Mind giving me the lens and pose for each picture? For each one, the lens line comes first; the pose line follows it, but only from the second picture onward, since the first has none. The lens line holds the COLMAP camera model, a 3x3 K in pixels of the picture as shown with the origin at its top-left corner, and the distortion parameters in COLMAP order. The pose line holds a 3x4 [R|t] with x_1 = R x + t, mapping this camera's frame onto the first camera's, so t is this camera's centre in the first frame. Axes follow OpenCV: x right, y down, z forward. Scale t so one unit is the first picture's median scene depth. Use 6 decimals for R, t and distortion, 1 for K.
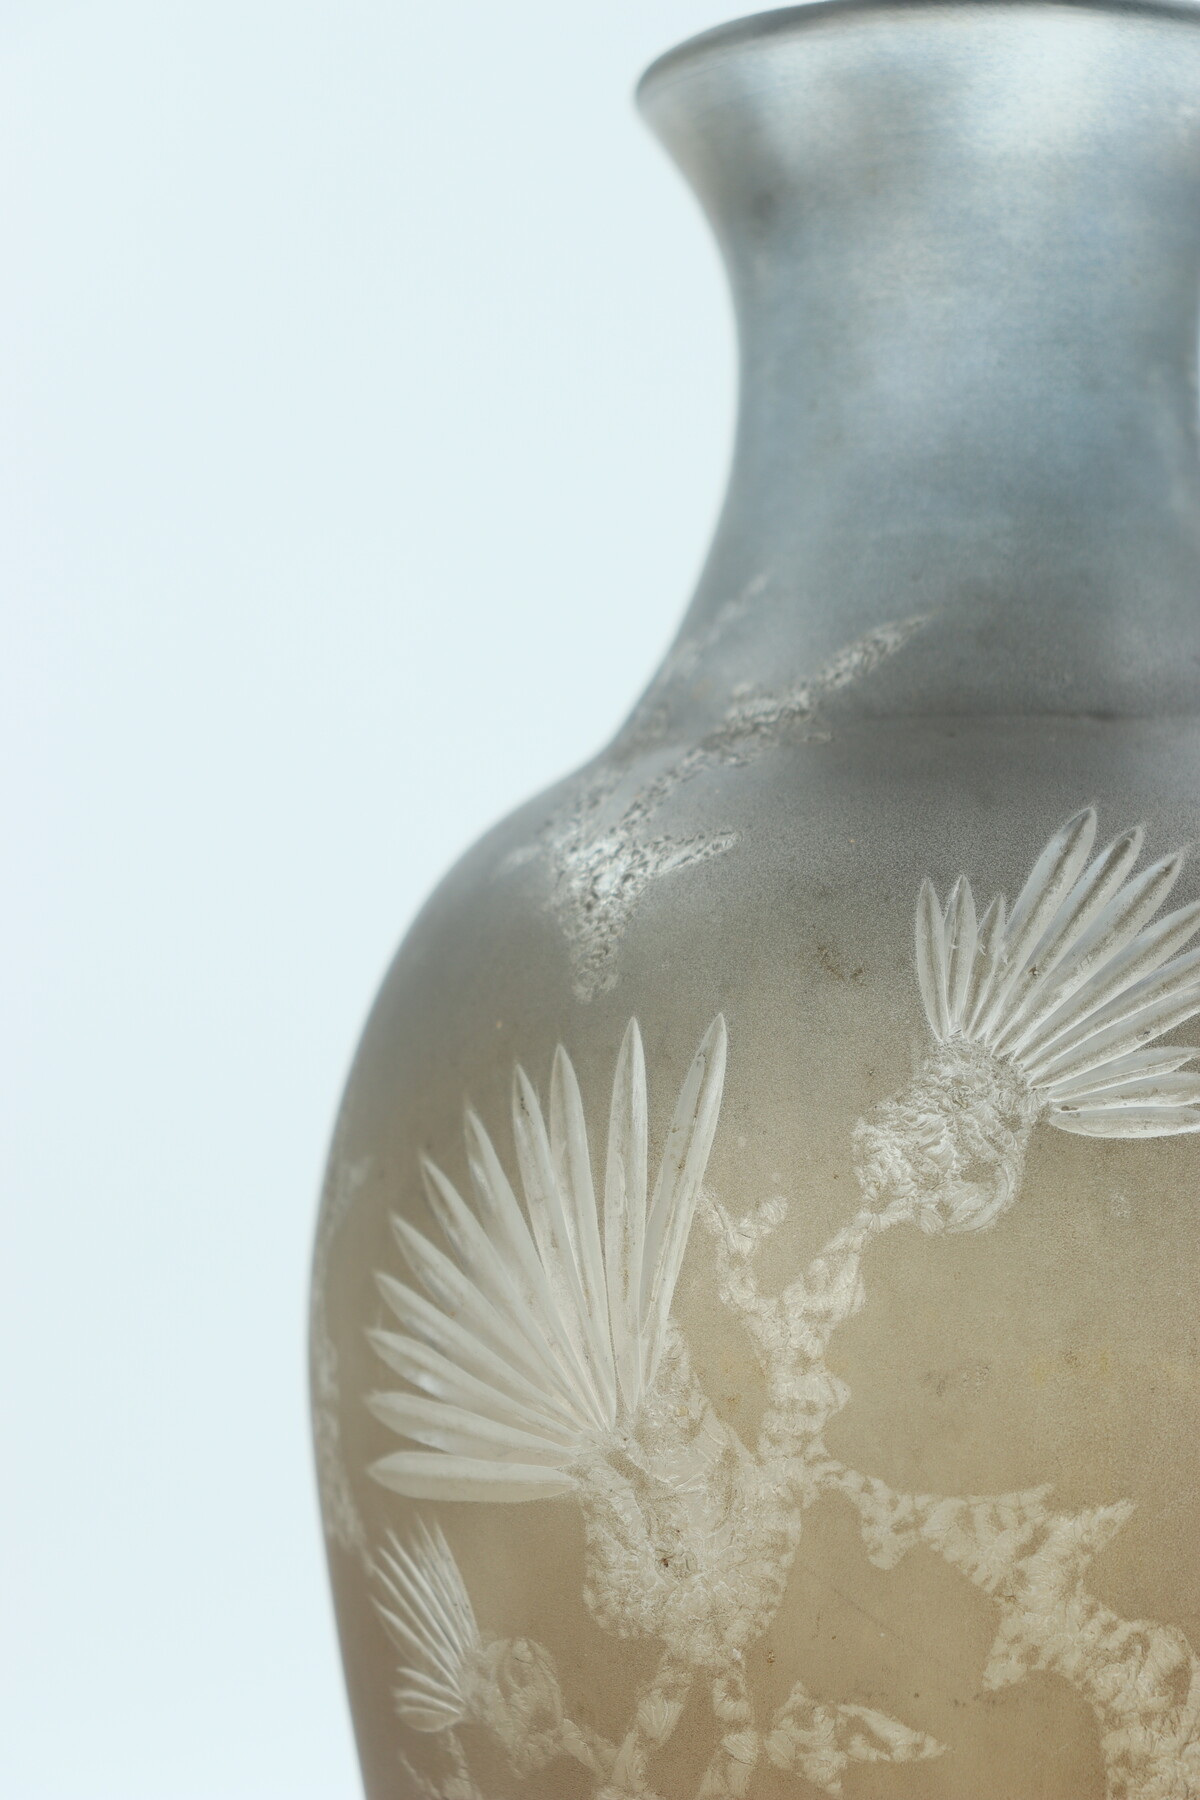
lens RADIAL K [[4288.2, 0, 600.0], [0, 4288.2, 900.0], [0, 0, 1]] dist [0.163448, 0.834843]
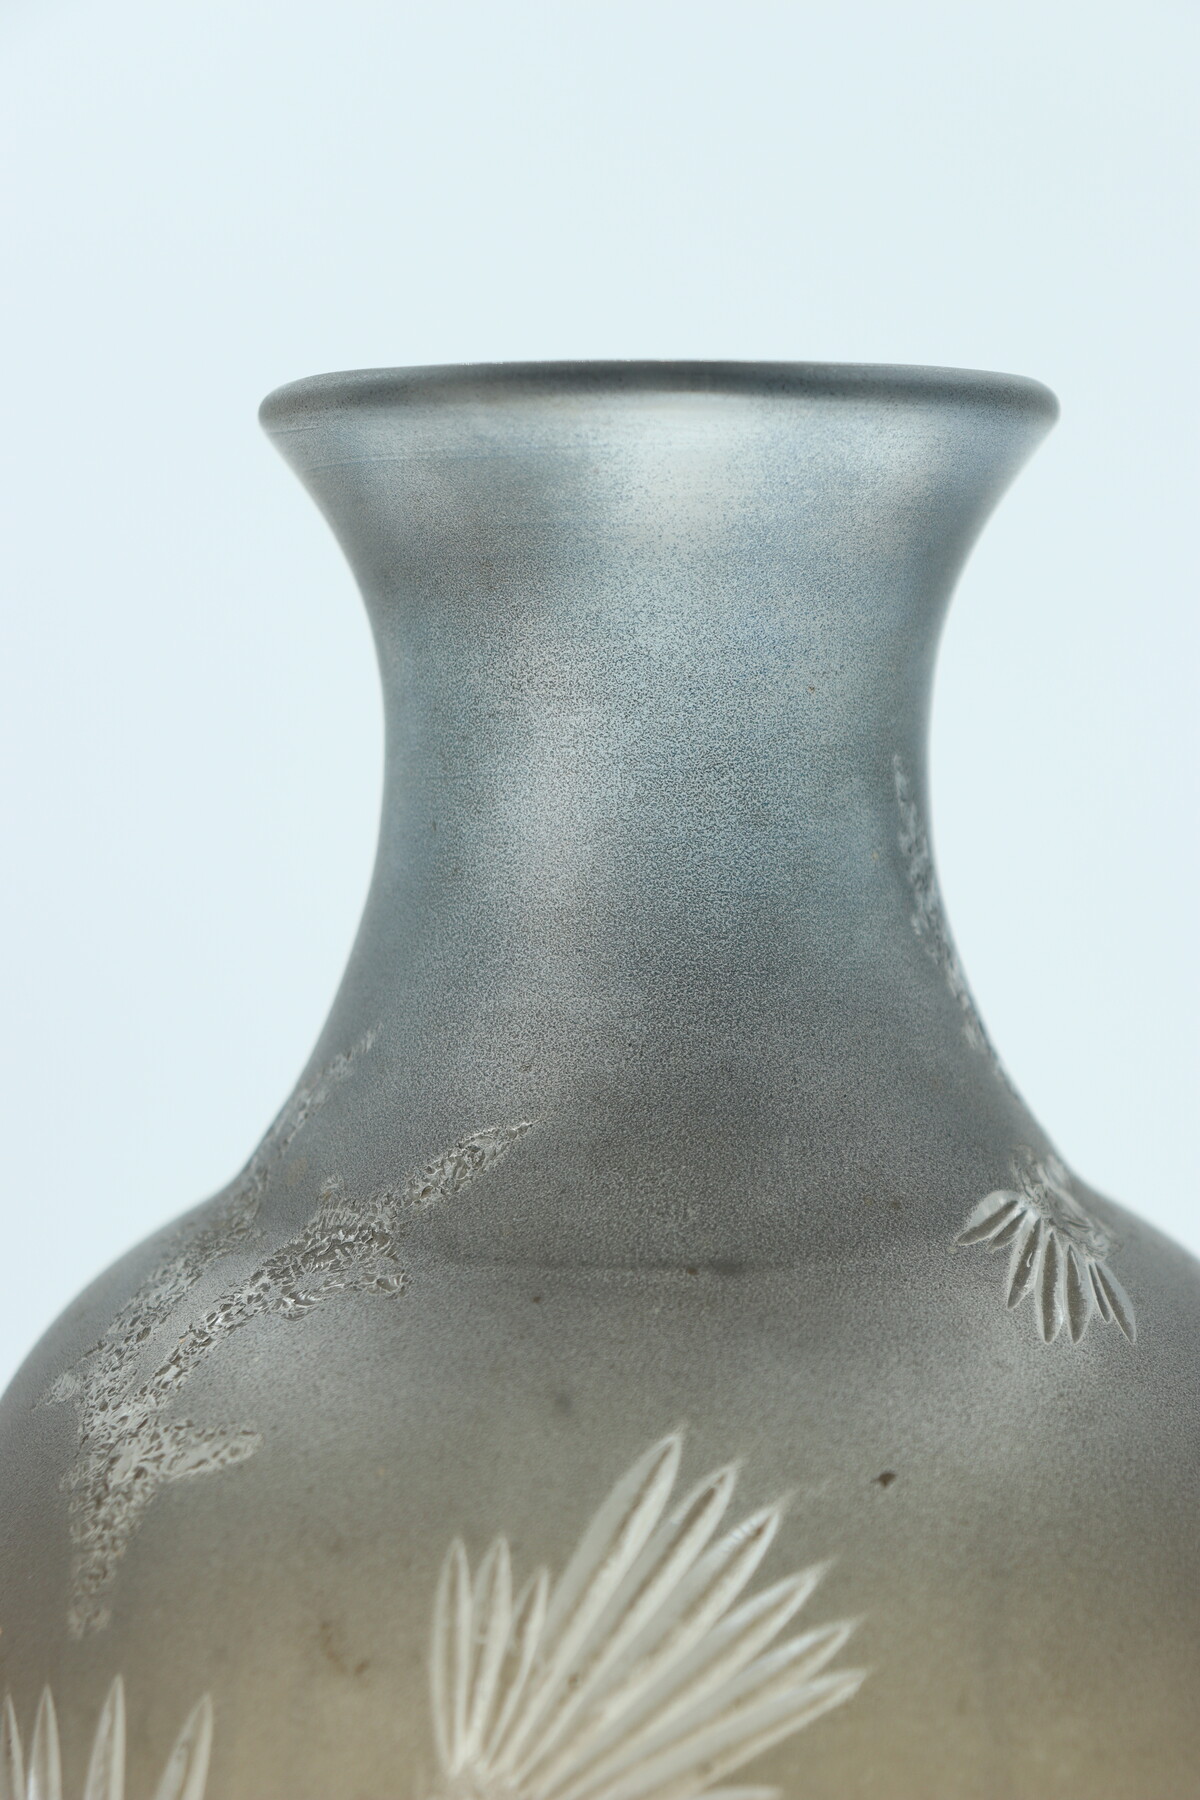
lens RADIAL K [[3371.6, 0, 525.7], [0, 3371.6, 900.0], [0, 0, 1]] dist [0.073474, 0.165817]
pose [[0.991191, 0.011929, -0.131903, 0.171794], [0.006074, 0.990793, 0.135246, -0.210940], [0.132302, -0.134855, 0.981993, 0.392108]]
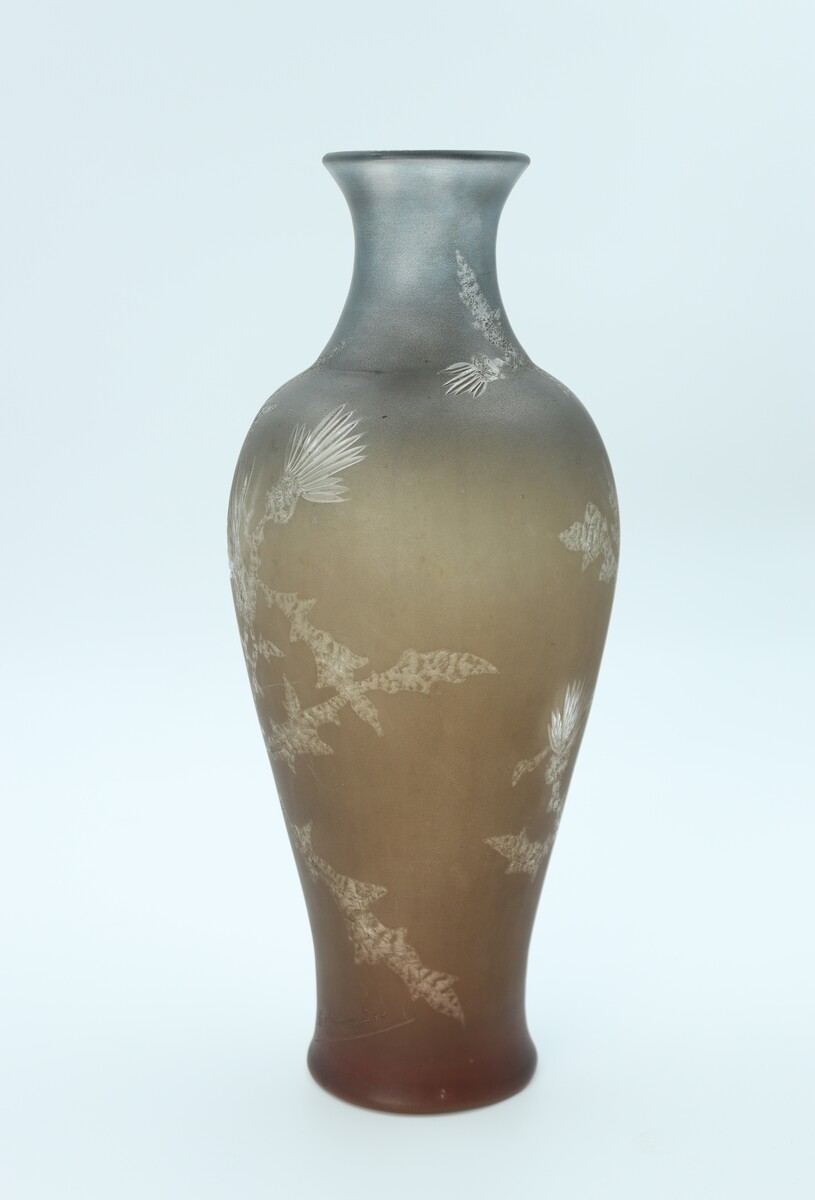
lens RADIAL K [[1881.9, 0, 407.5], [0, 1881.9, 600.0], [0, 0, 1]] dist [0.002815, 0.028169]
pose [[0.786842, 0.127610, -0.603817, 1.128505], [0.019316, 0.972817, 0.230766, -0.225575], [0.616852, -0.193240, 0.762989, -0.184063]]
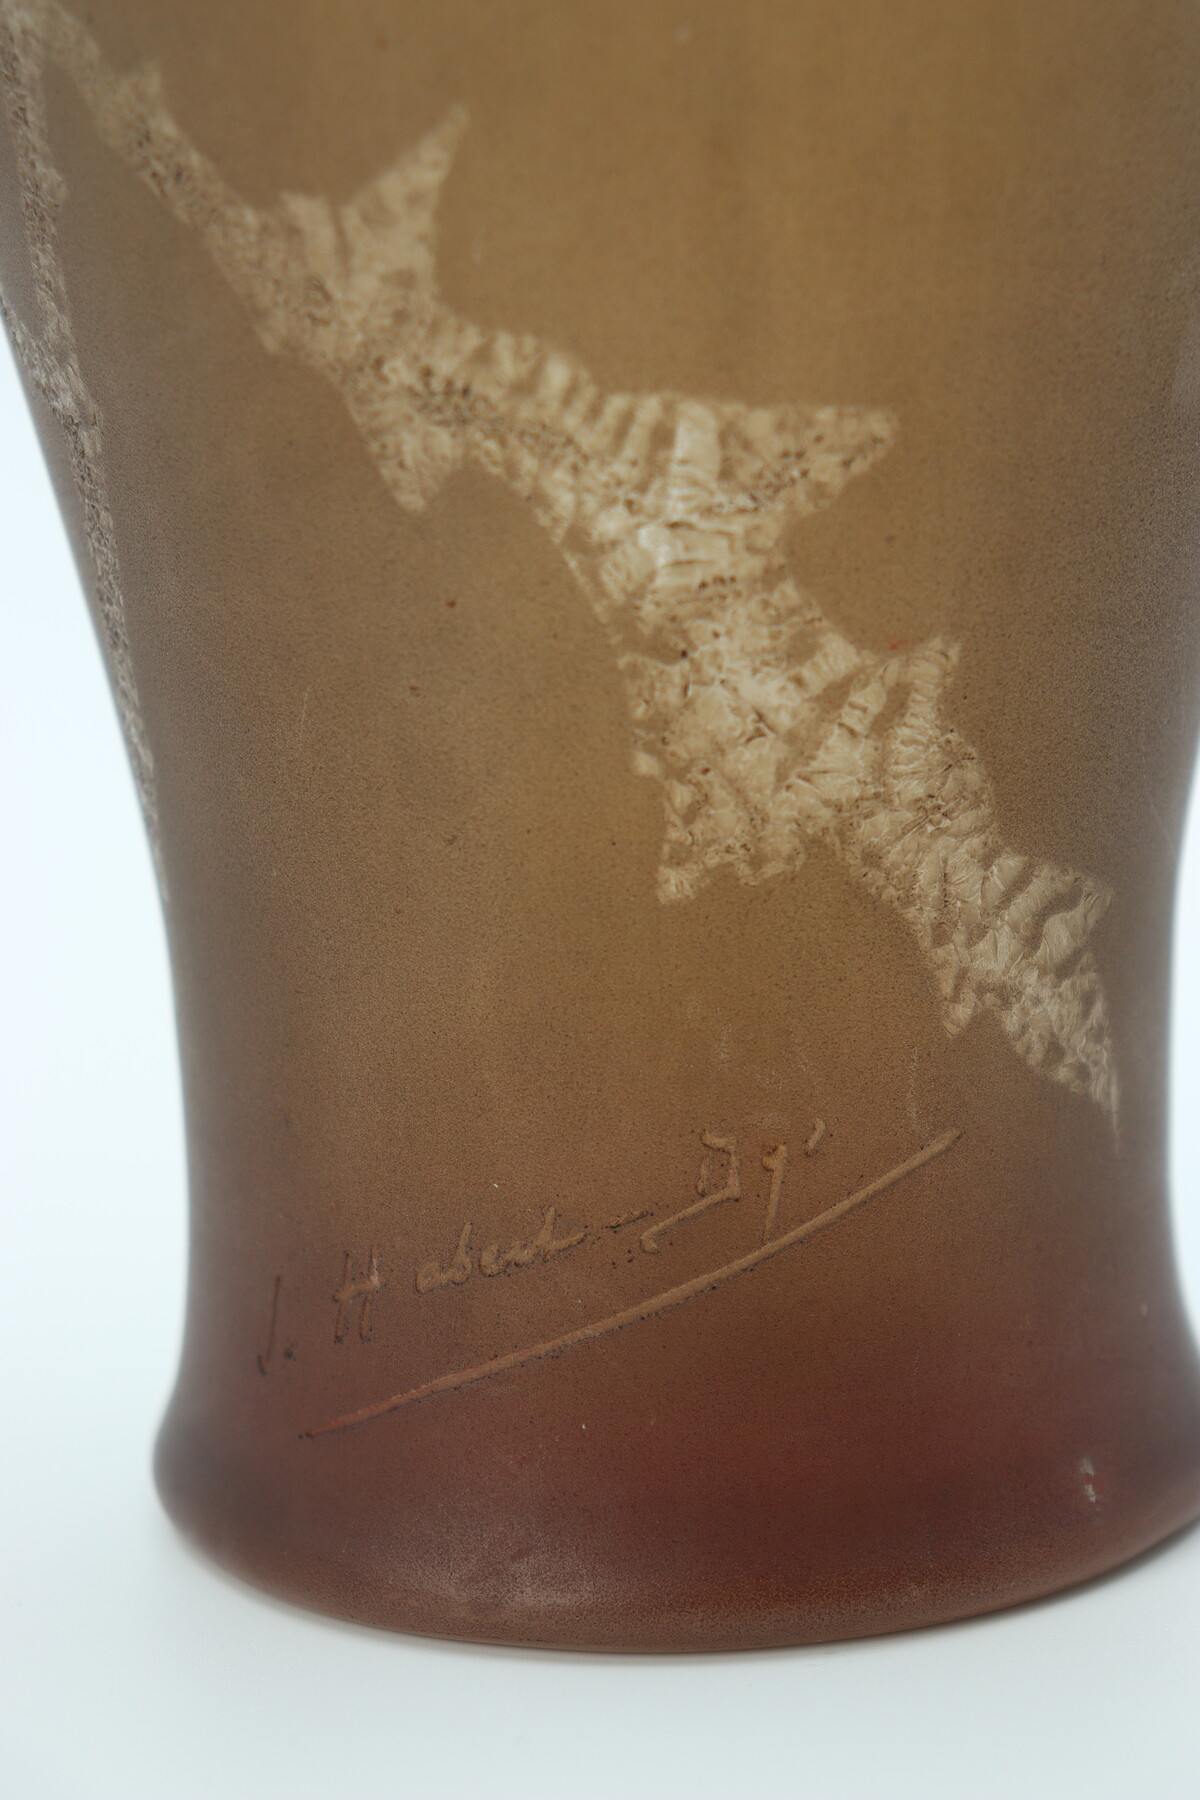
lens RADIAL K [[4038.0, 0, 600.0], [0, 4038.0, 900.0], [0, 0, 1]] dist [0.154366, -0.023003]
pose [[0.996185, -0.016574, -0.085674, 0.153723], [0.034043, 0.977816, 0.206681, 0.339571], [0.080348, -0.208809, 0.974650, 0.328739]]
